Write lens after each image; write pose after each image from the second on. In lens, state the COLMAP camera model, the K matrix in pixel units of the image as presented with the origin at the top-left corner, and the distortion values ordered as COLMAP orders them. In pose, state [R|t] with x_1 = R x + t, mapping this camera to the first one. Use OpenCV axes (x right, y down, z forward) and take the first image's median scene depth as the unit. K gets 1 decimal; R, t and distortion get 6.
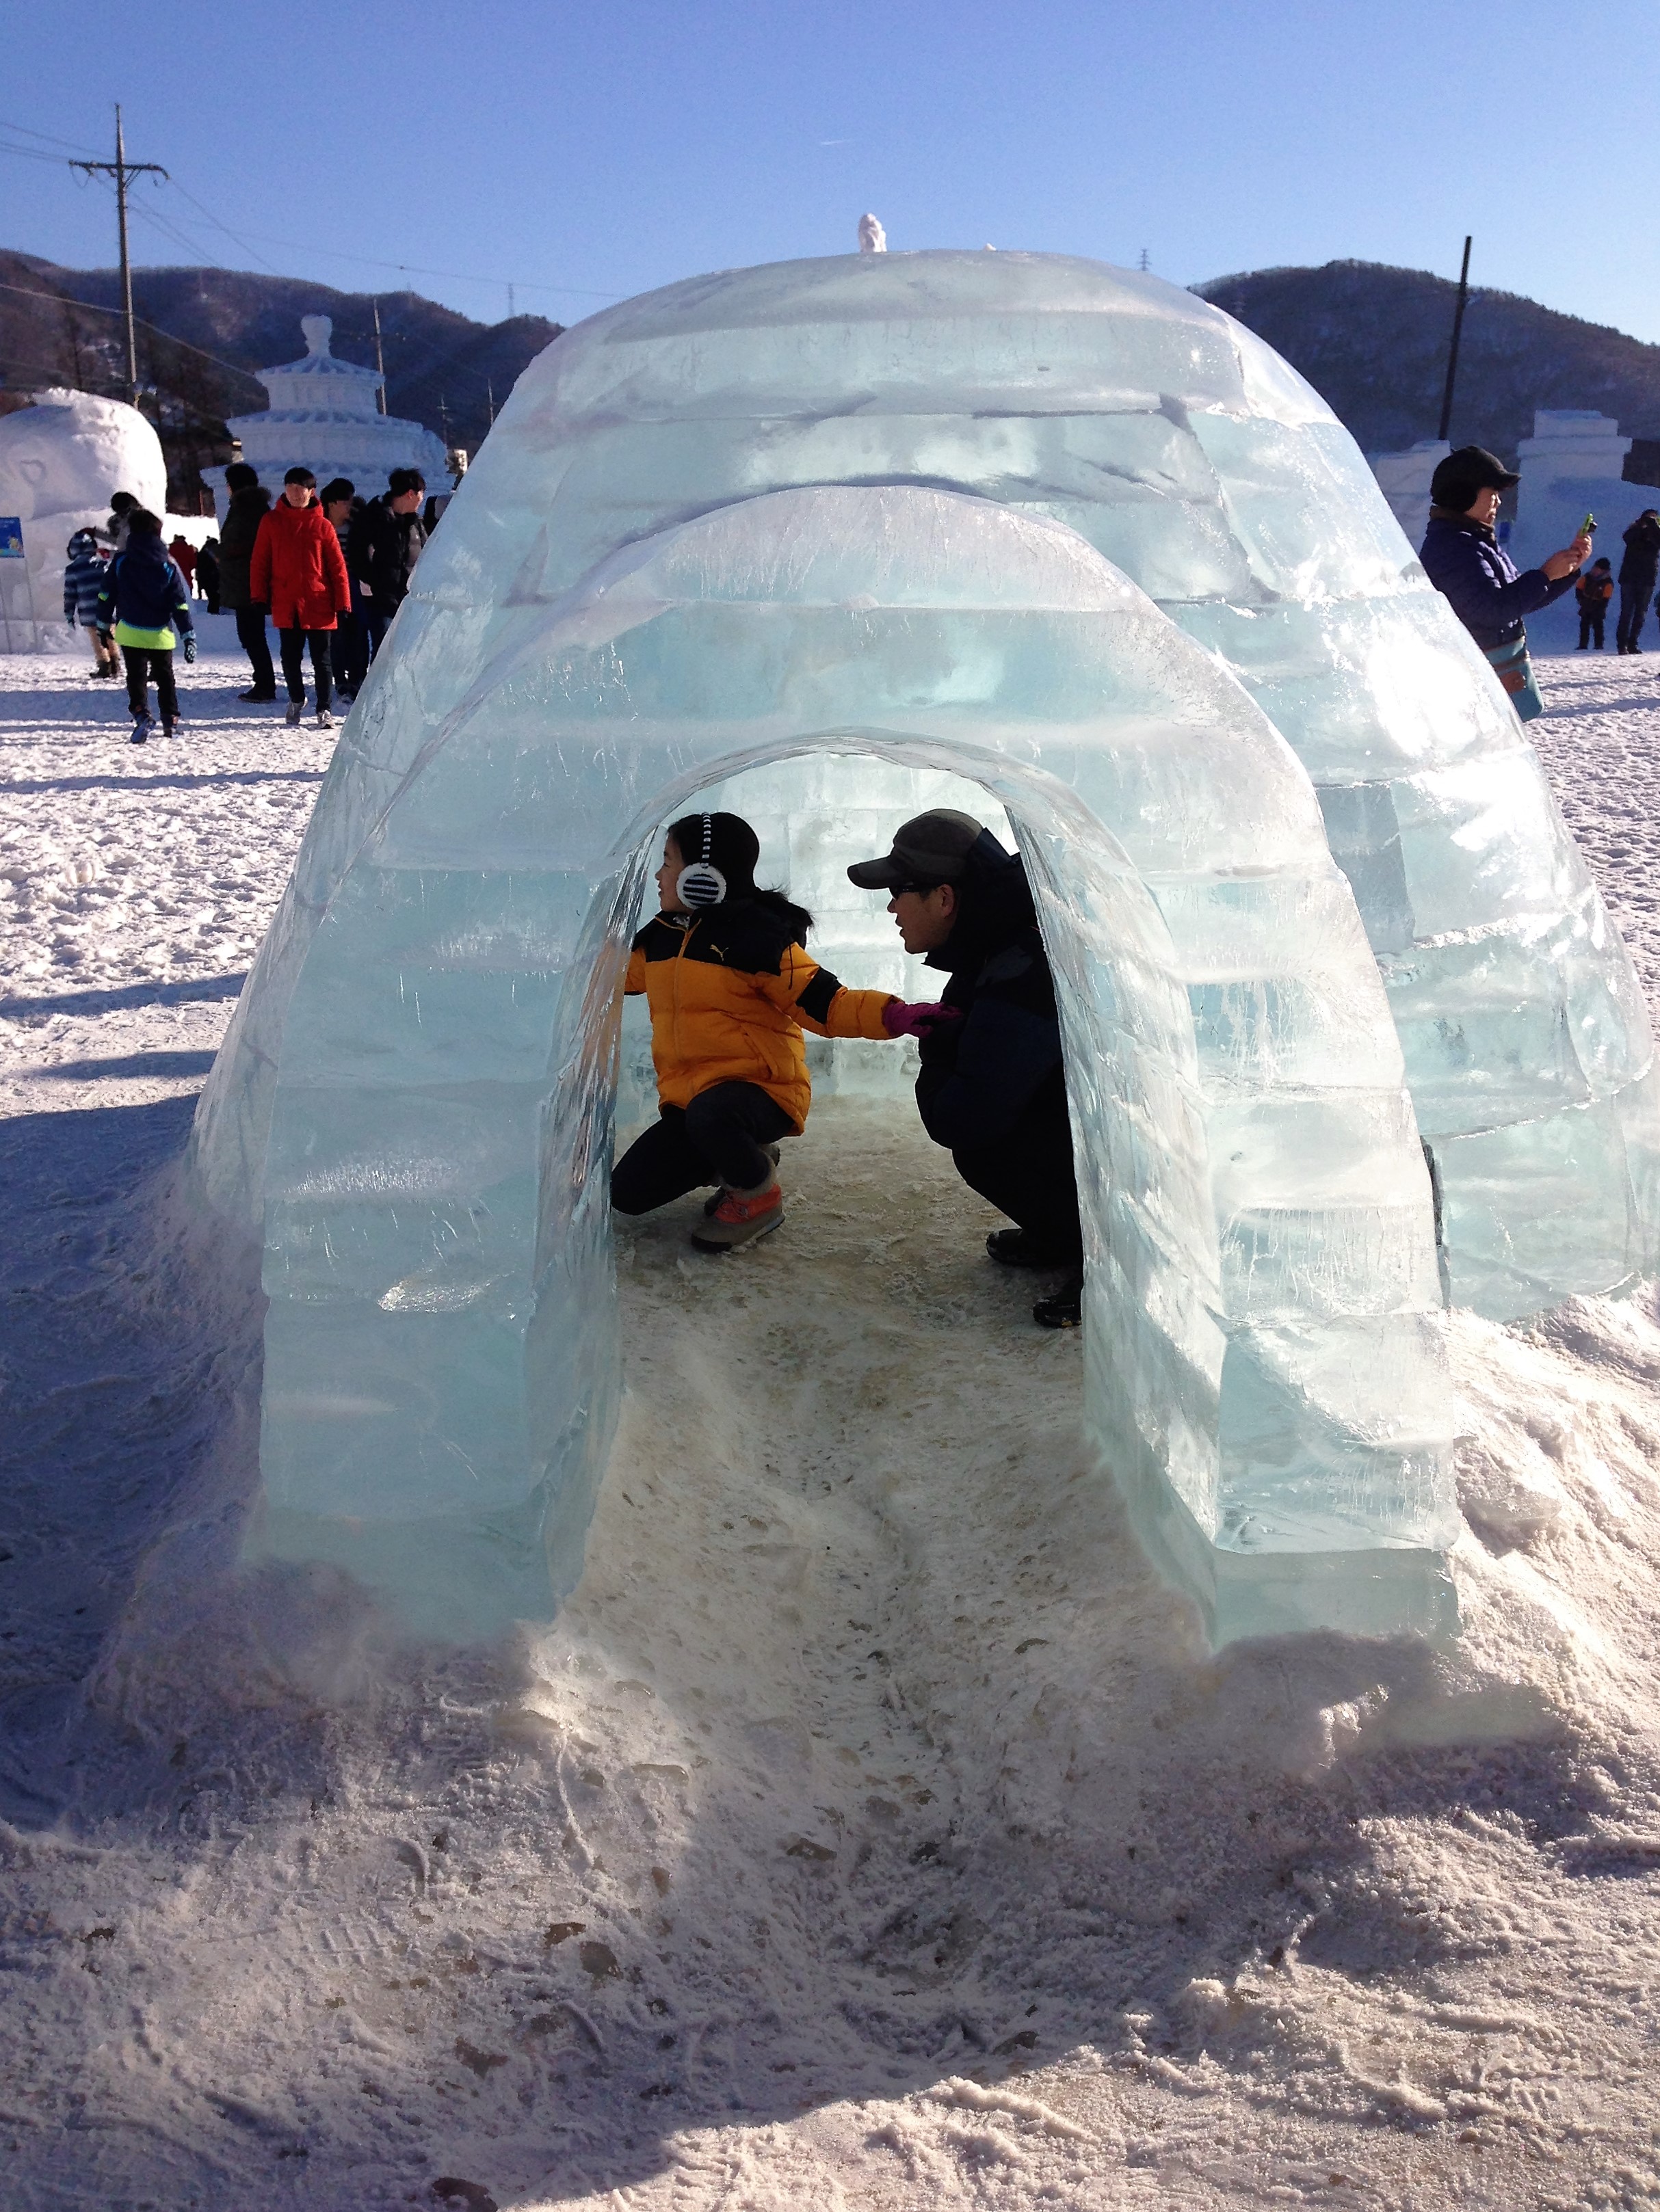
lens RADIAL K [[2150.7, 0, 822.1], [0, 2150.7, 996.4], [0, 0, 1]] dist [0.153498, -0.217173]
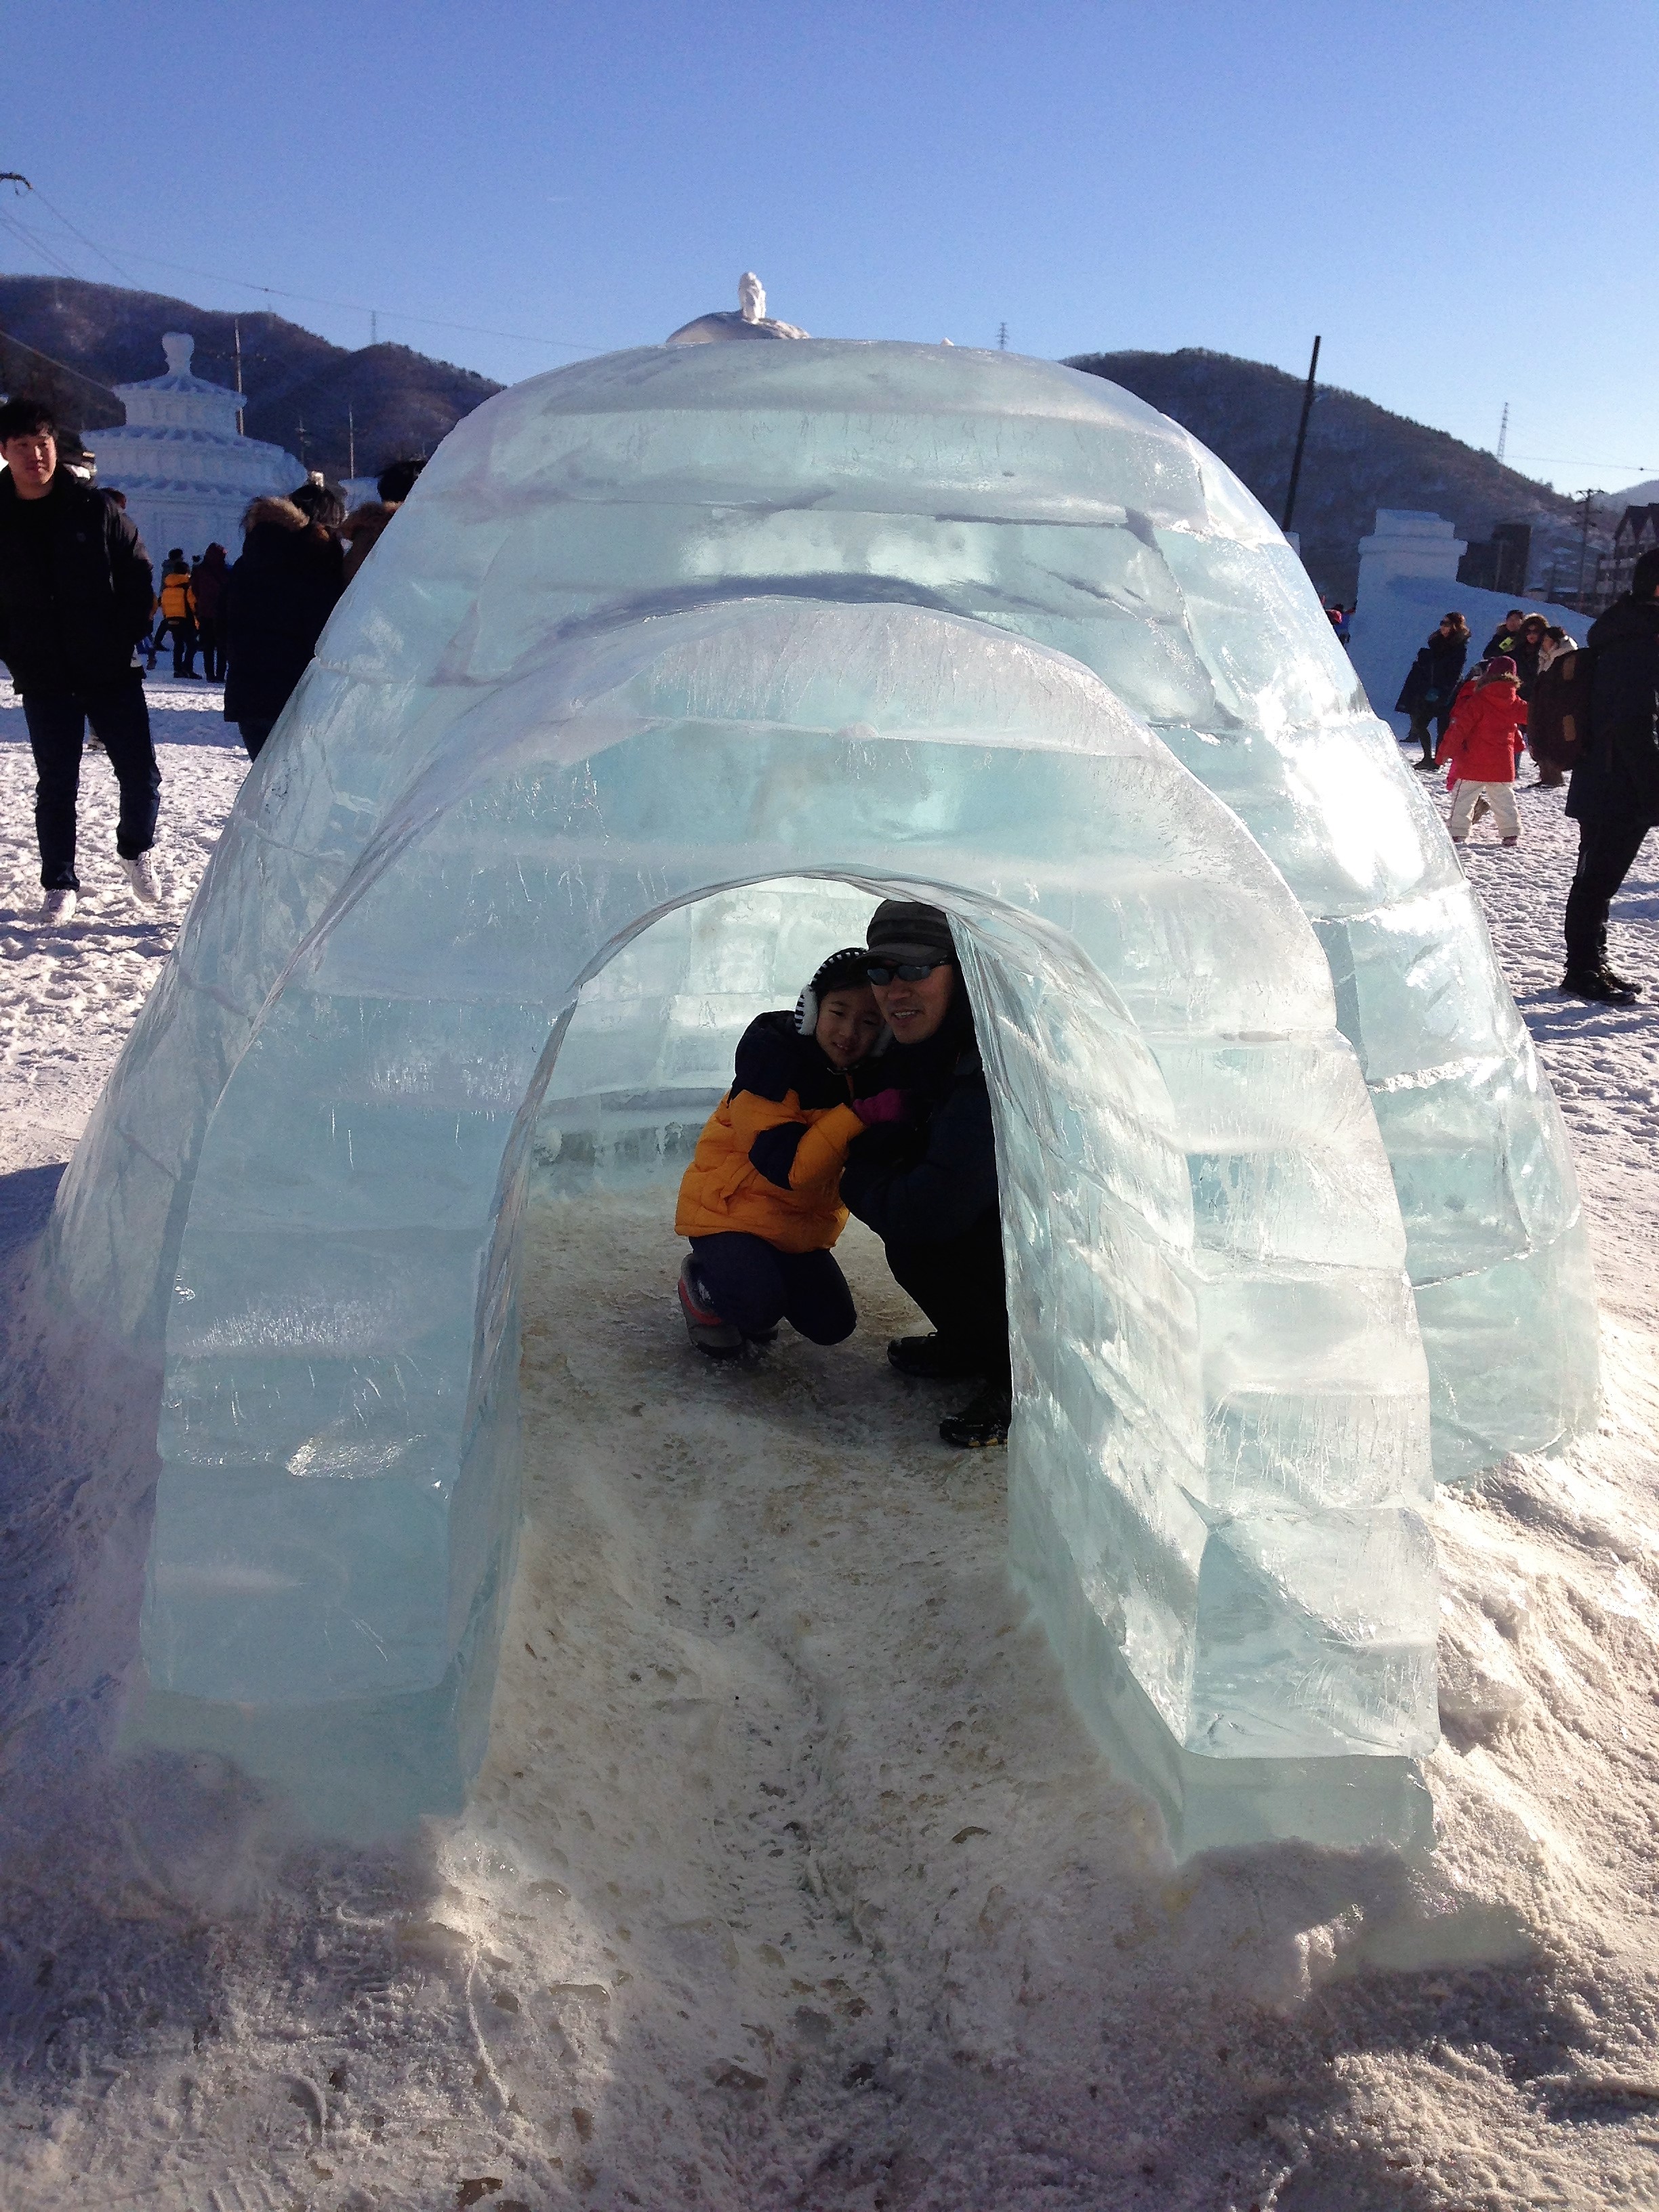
lens RADIAL K [[2117.3, 0, 841.3], [0, 2117.3, 1048.4], [0, 0, 1]] dist [0.205974, -0.341716]
pose [[0.995986, 0.040139, 0.080008, -0.054976], [-0.040199, 0.999191, -0.000867, -0.044138], [-0.079978, -0.002353, 0.996794, 0.087849]]
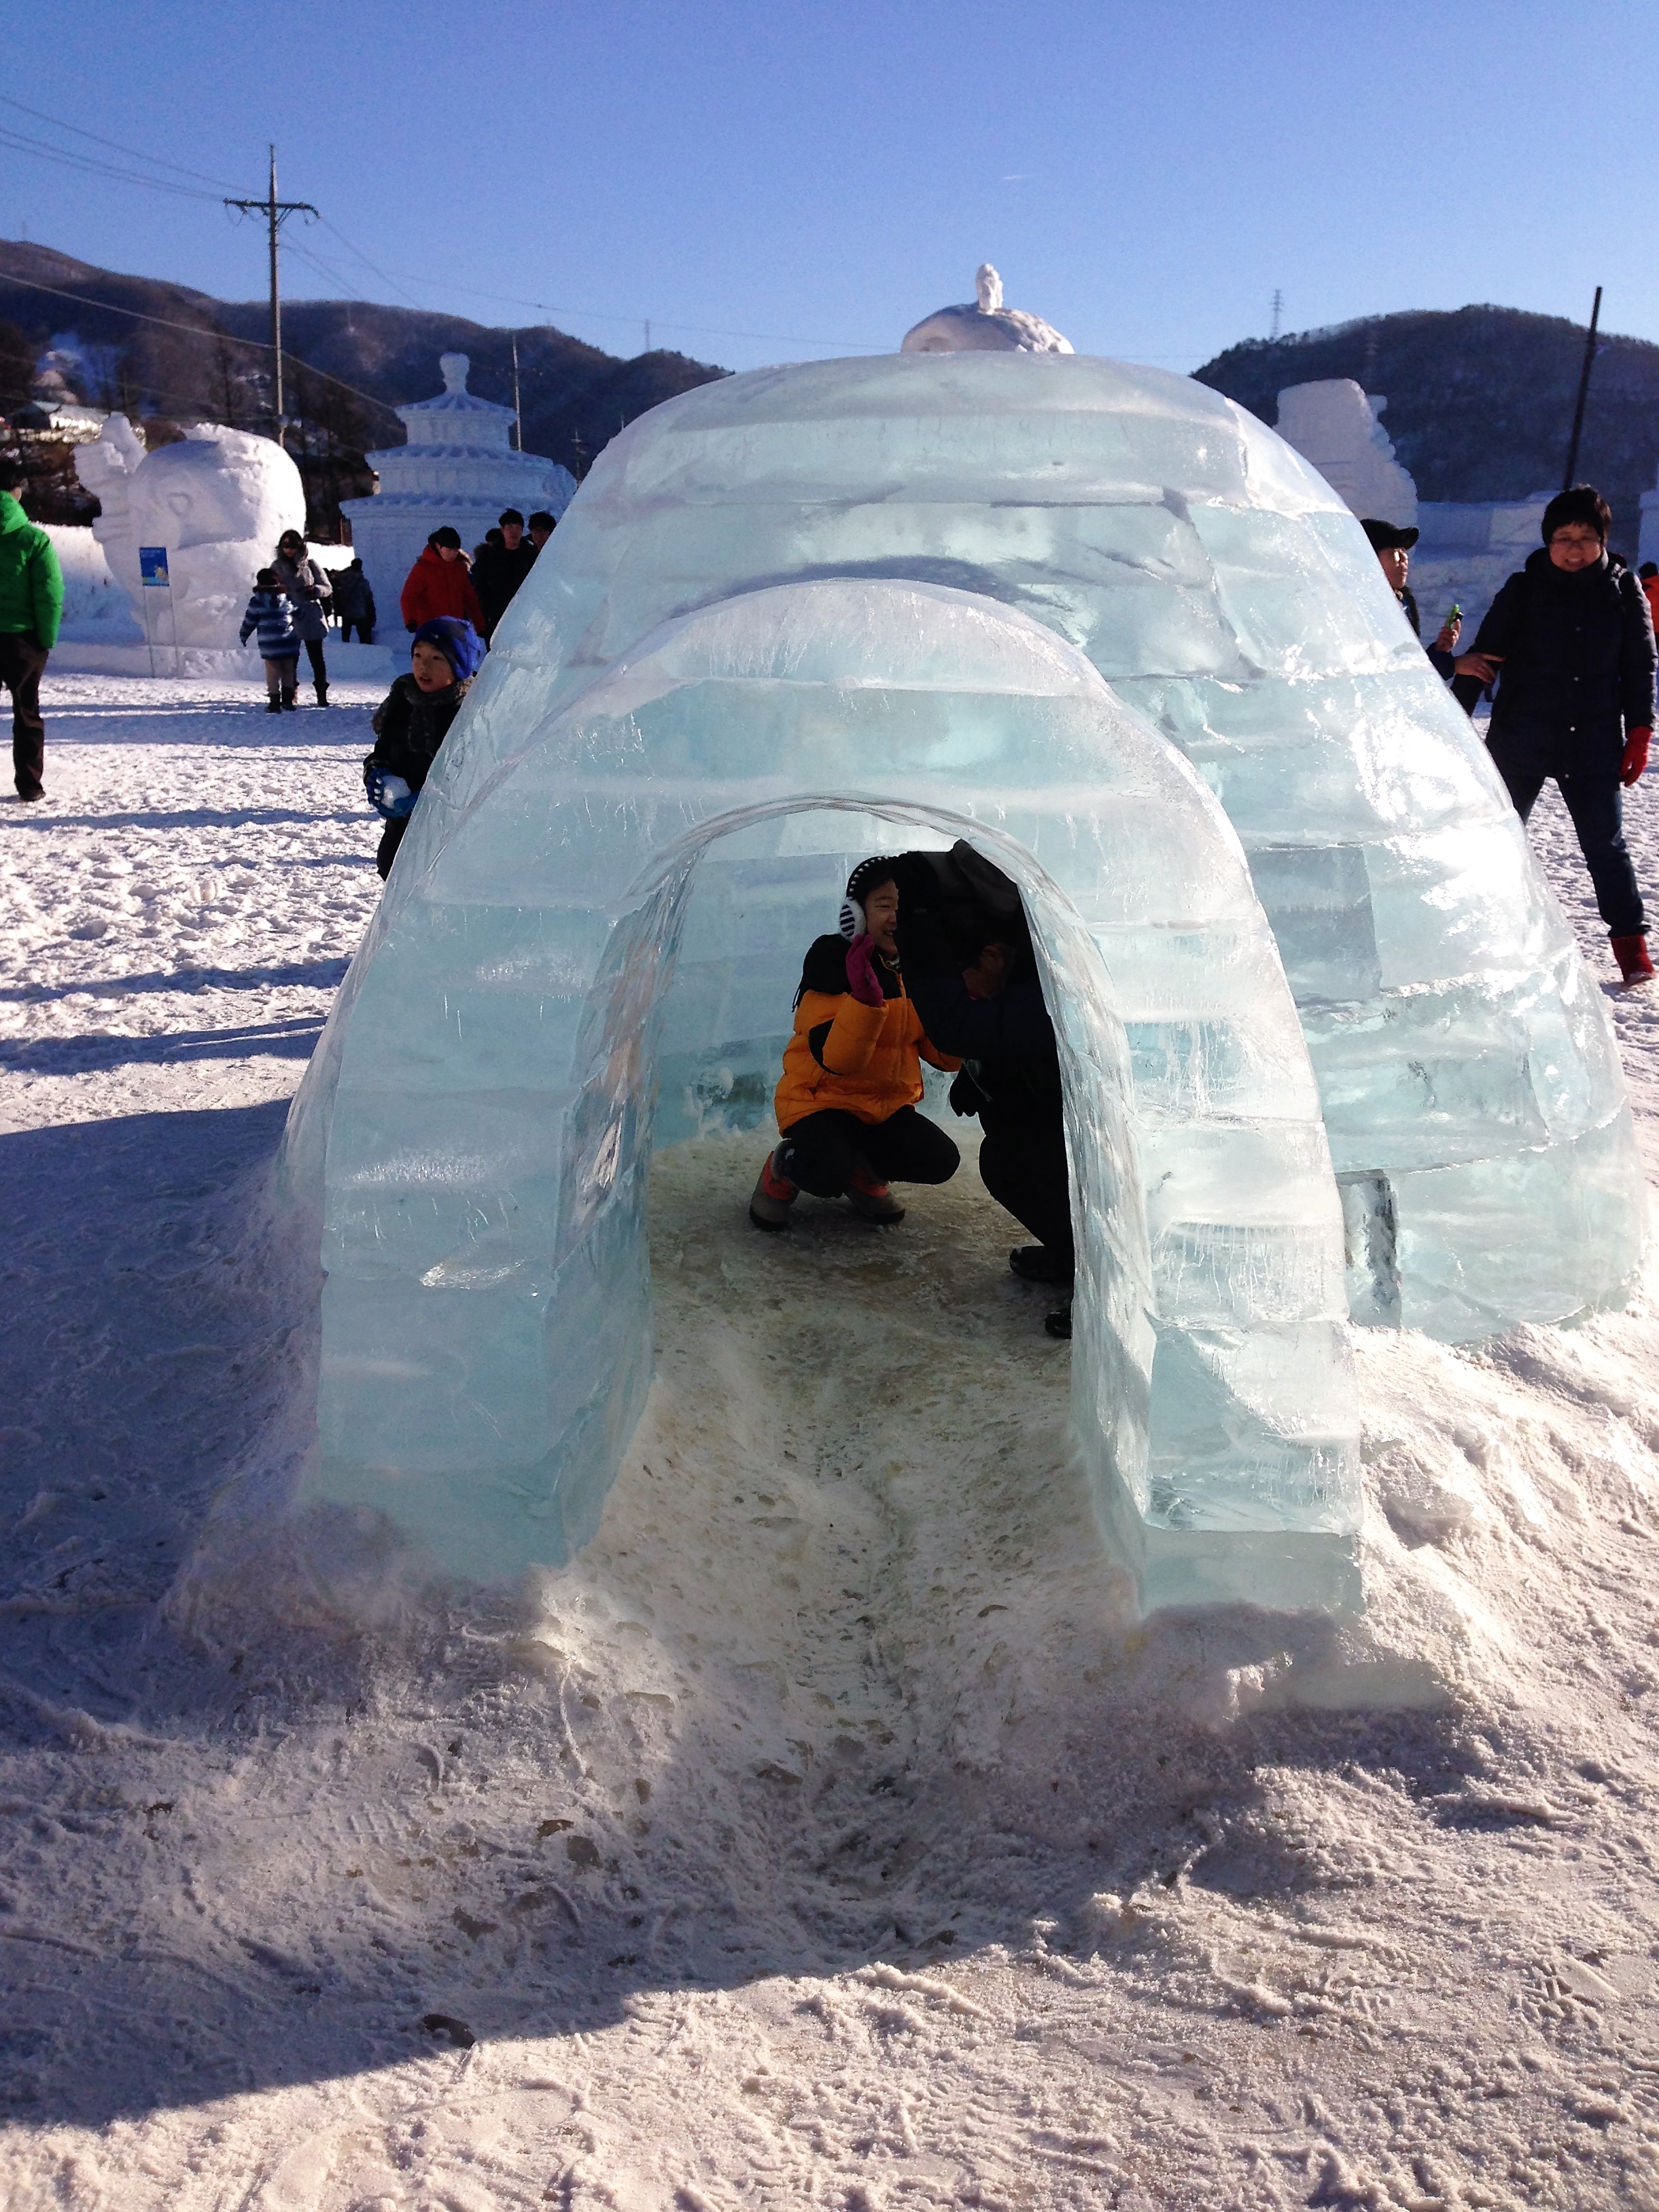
lens RADIAL K [[2097.6, 0, 807.3], [0, 2097.6, 1028.2], [0, 0, 1]] dist [0.188312, -0.282554]
pose [[0.998077, 0.030456, -0.053993, 0.059180], [-0.030381, 0.999536, 0.002196, -0.001952], [0.054035, -0.000551, 0.998539, -0.113315]]
